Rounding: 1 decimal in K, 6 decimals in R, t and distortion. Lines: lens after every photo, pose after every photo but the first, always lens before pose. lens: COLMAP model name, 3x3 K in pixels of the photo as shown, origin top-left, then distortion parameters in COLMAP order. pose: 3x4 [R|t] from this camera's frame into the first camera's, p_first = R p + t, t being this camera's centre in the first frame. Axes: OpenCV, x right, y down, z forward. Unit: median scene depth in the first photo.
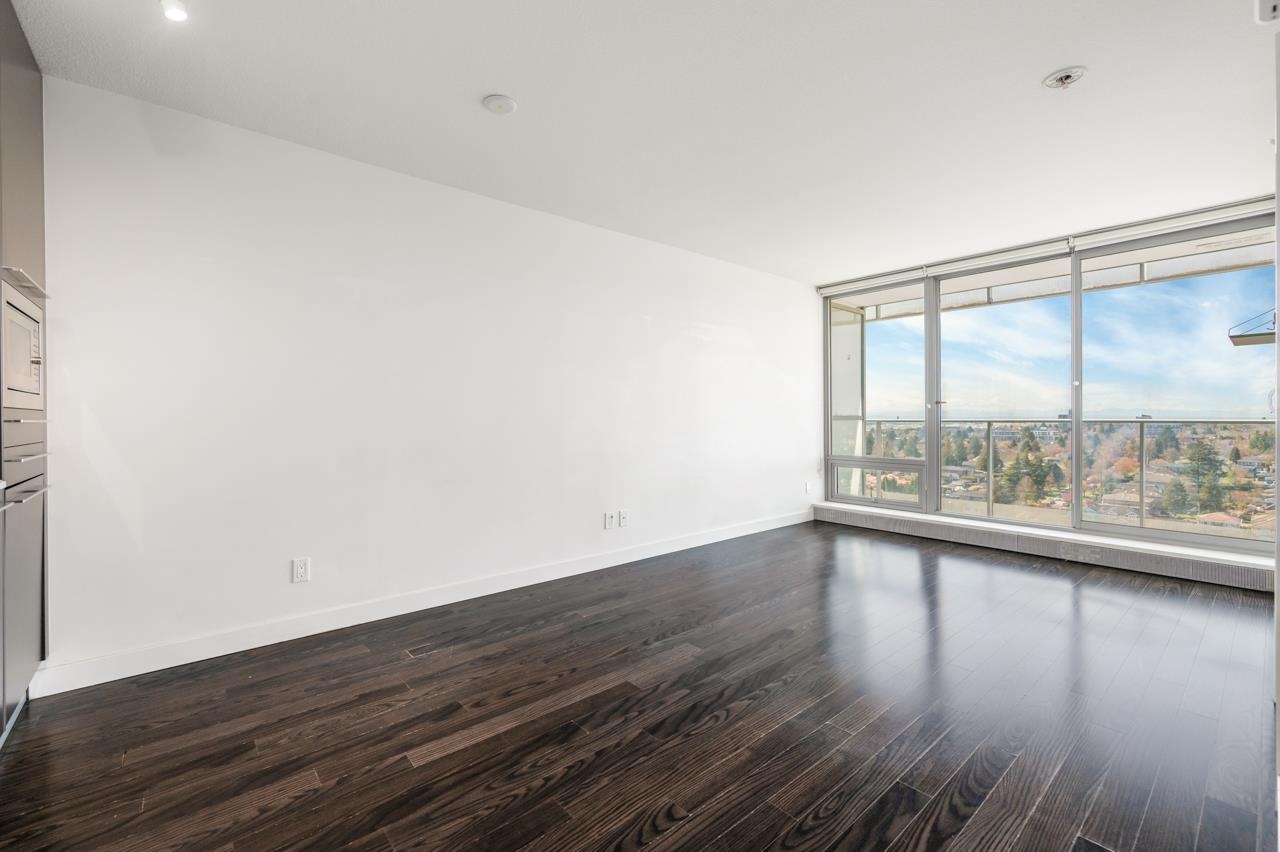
lens RADIAL K [[536.7, 0, 638.9], [0, 536.7, 420.2], [0, 0, 1]] dist [0.001073, 0.000103]
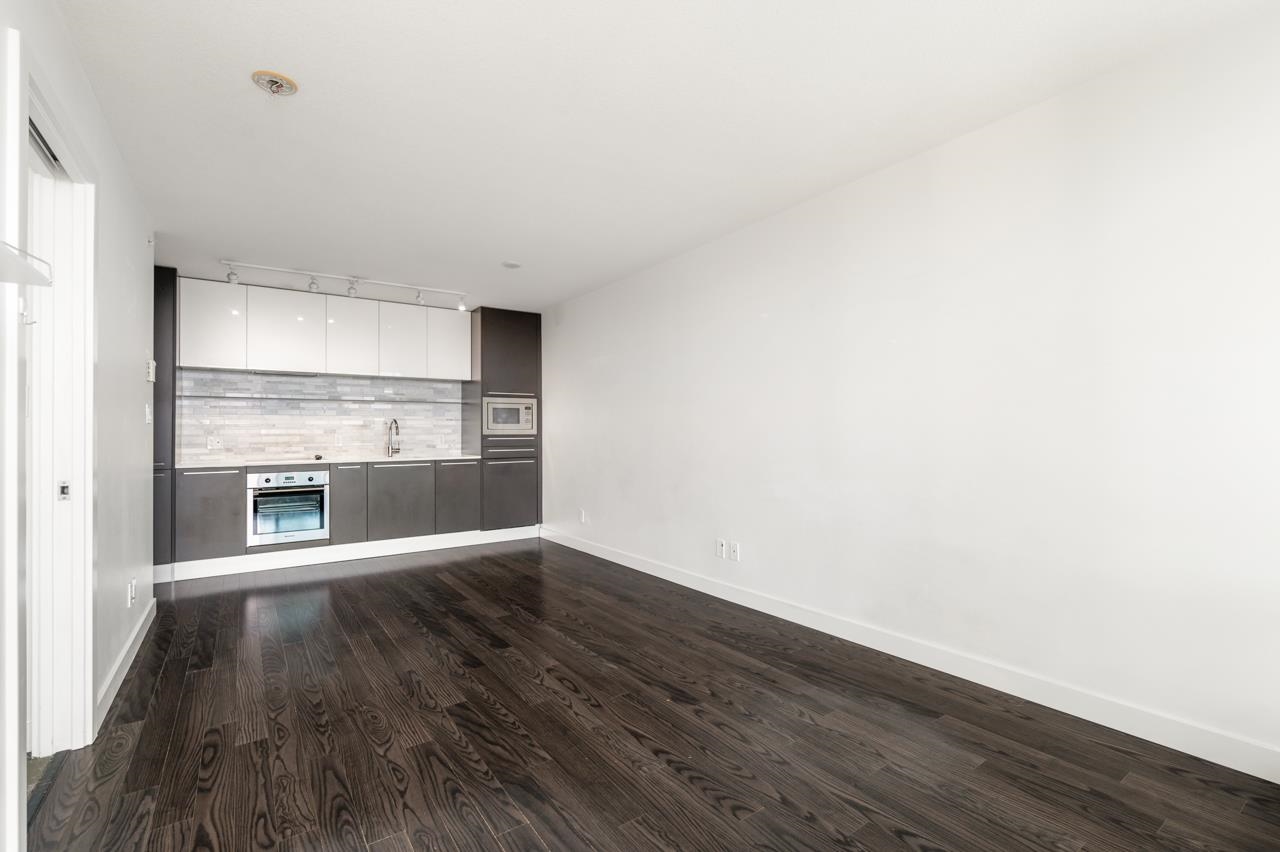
lens RADIAL K [[561.2, 0, 637.5], [0, 561.2, 429.3], [0, 0, 1]] dist [0.000663, 0.000101]
pose [[-0.085824, -0.002451, -0.996307, 1.427888], [0.001577, 0.999995, -0.002596, -0.030039], [0.996309, -0.001794, -0.085820, 1.430685]]
